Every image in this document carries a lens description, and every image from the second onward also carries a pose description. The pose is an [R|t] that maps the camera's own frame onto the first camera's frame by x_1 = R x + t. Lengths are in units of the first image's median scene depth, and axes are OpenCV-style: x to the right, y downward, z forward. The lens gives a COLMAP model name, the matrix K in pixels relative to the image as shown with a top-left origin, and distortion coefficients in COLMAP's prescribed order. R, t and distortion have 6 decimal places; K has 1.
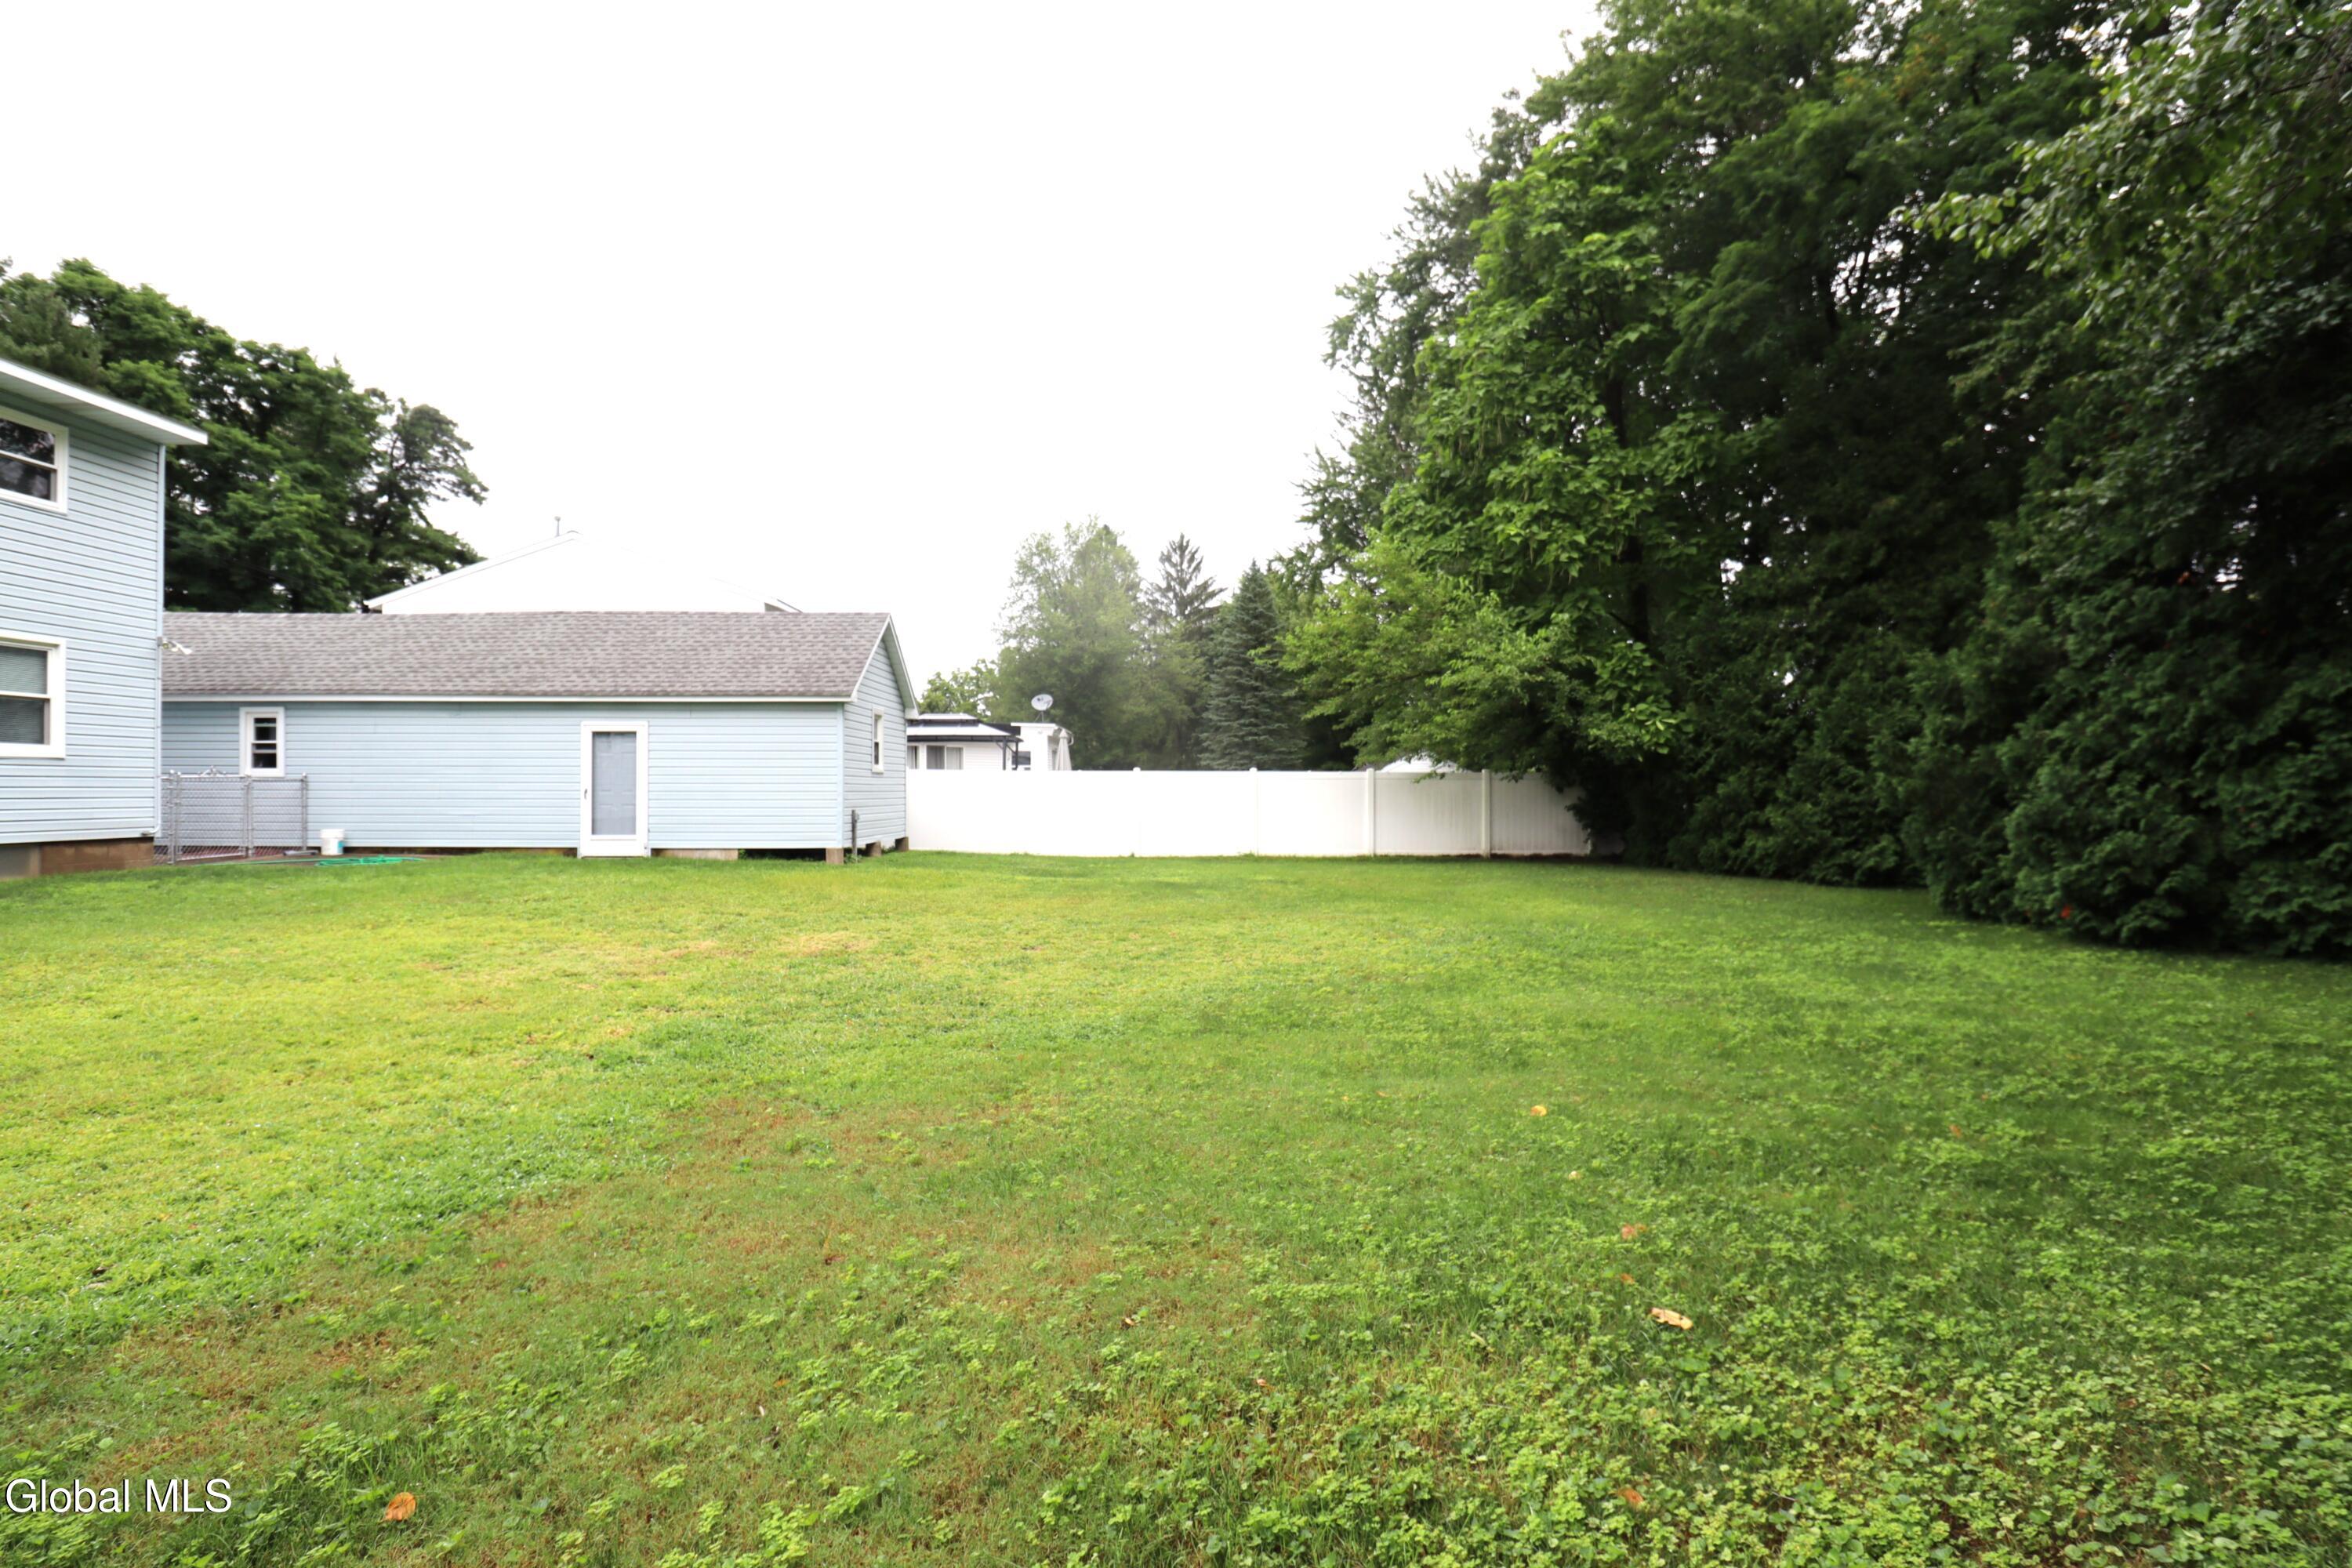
lens RADIAL K [[1095.6, 0, 1175.0], [0, 1095.6, 782.1], [0, 0, 1]] dist [-0.009118, -0.008846]
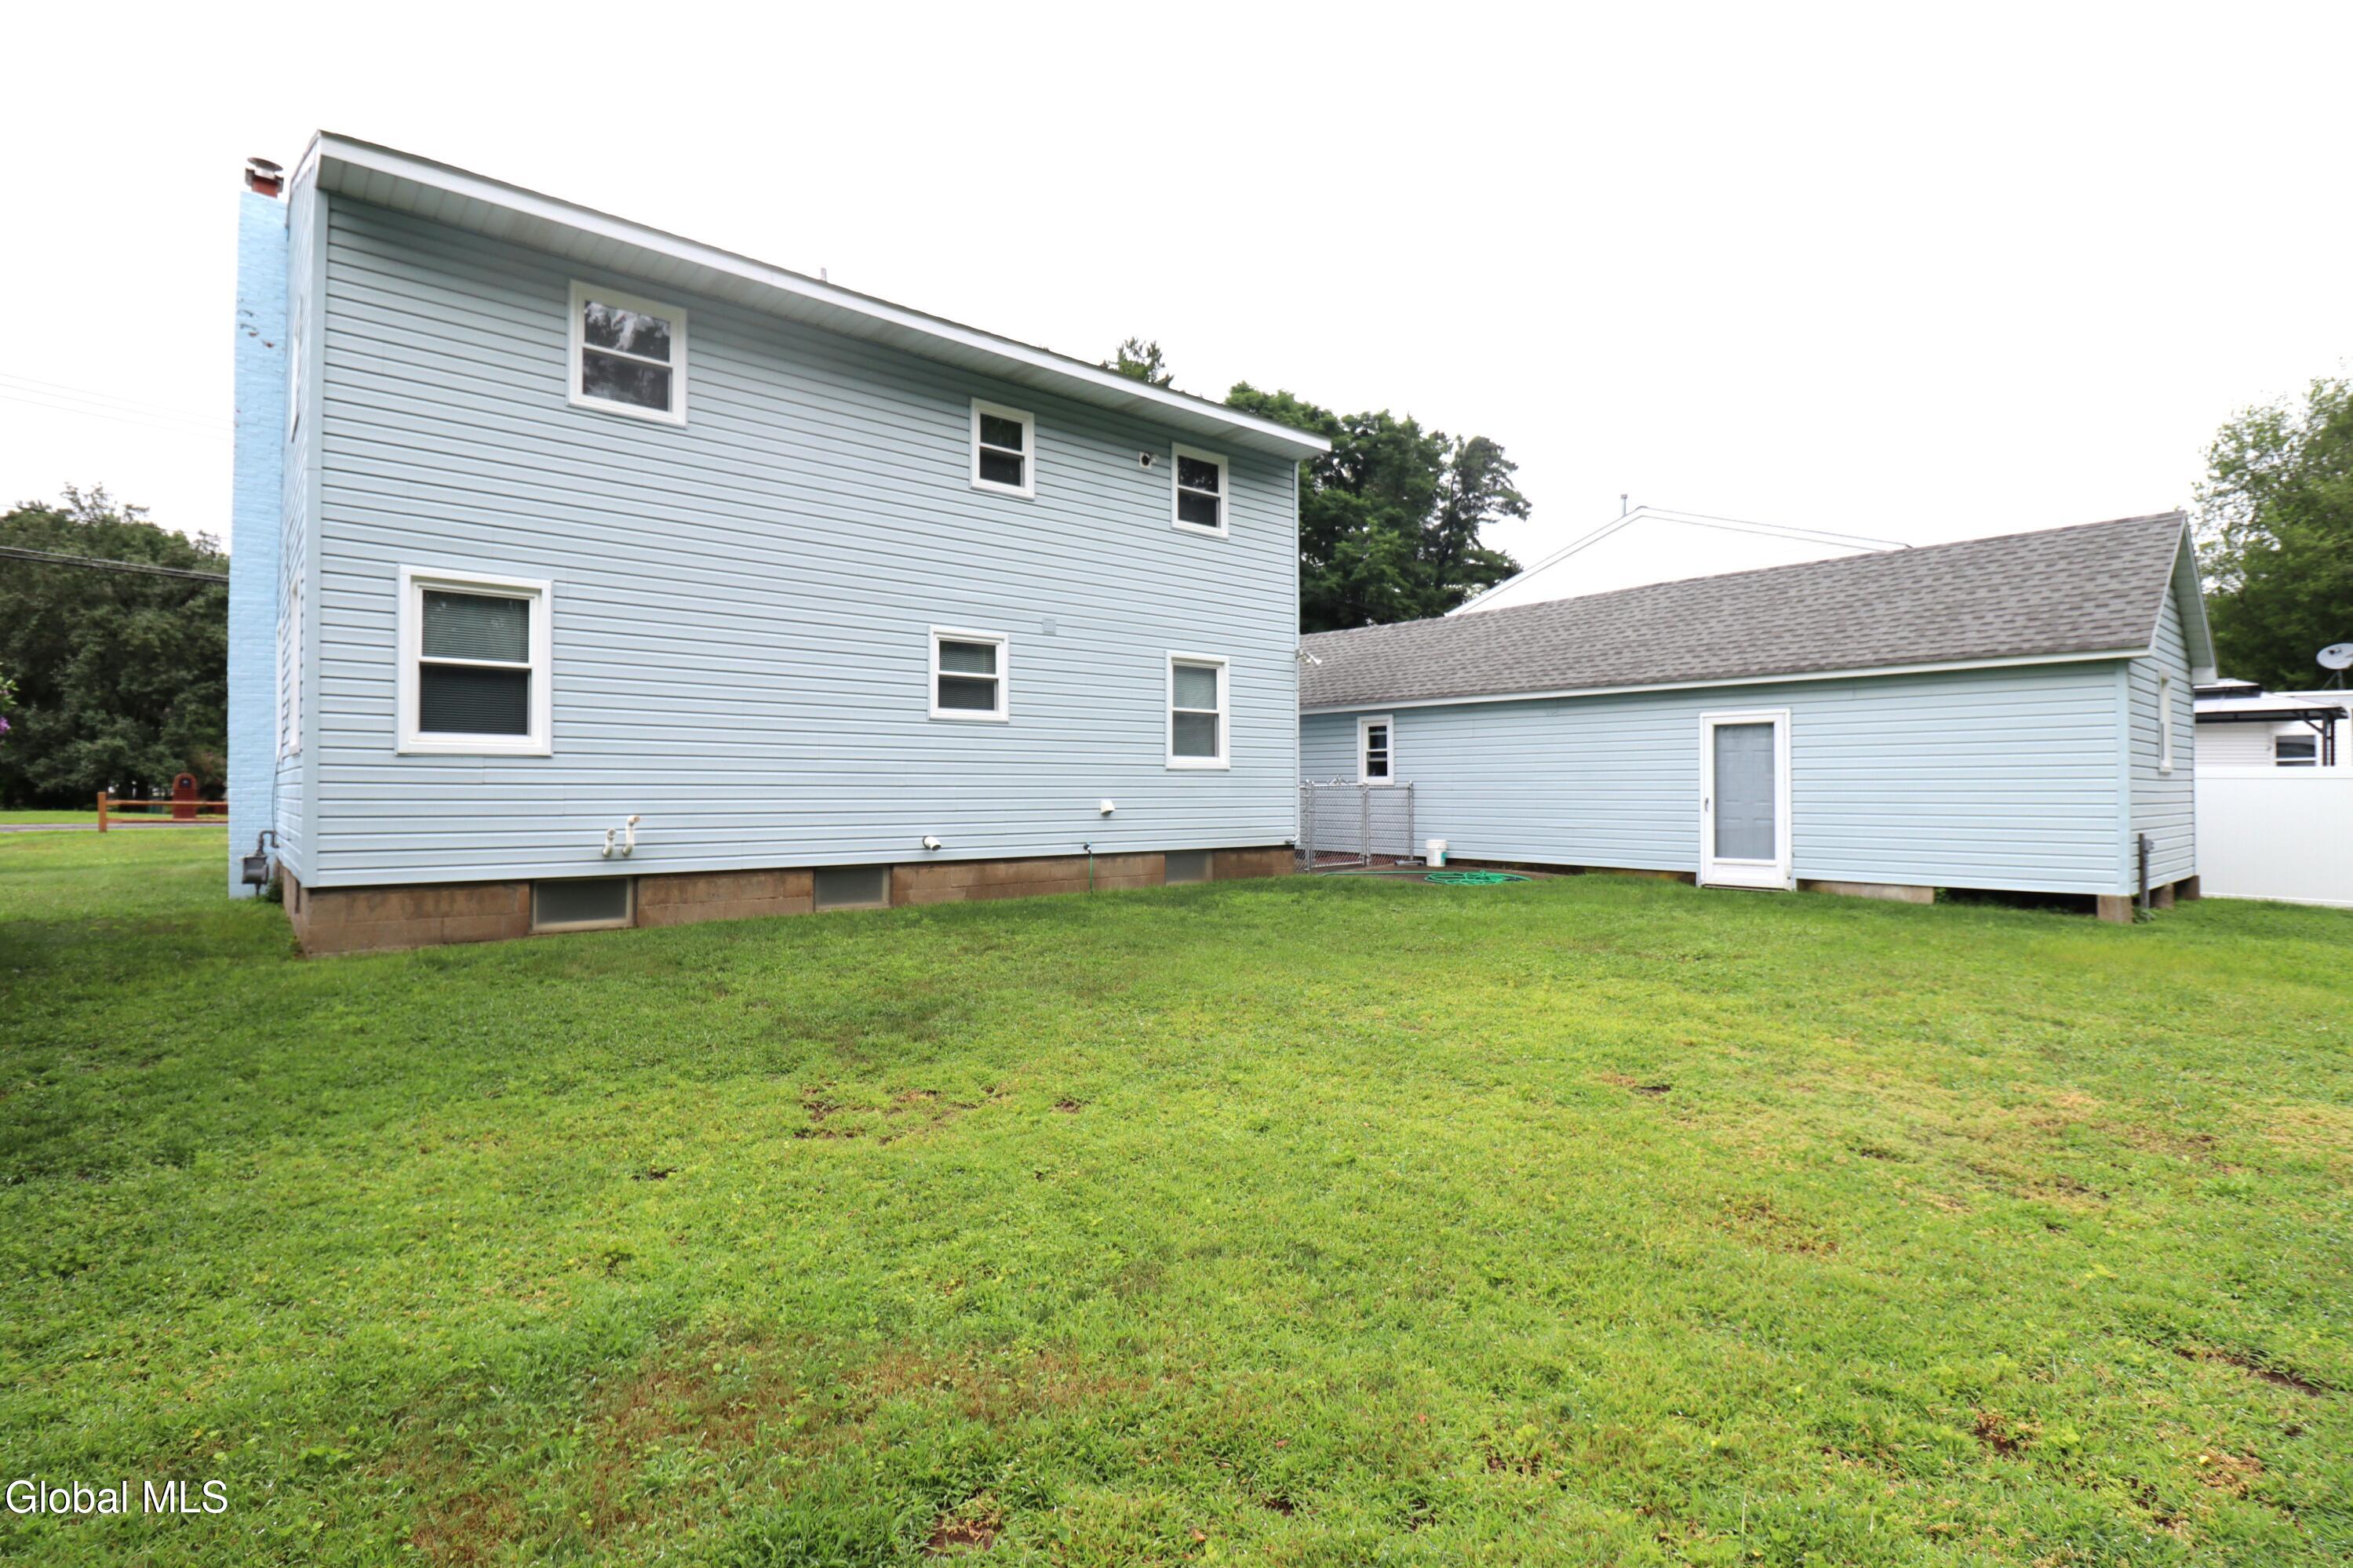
lens RADIAL K [[1095.9, 0, 1181.0], [0, 1095.9, 781.0], [0, 0, 1]] dist [-0.009118, -0.008846]
pose [[0.654469, -0.007329, -0.756053, -0.132894], [0.005178, 0.999973, -0.005211, -0.002745], [0.756071, -0.000504, 0.654489, 0.137228]]
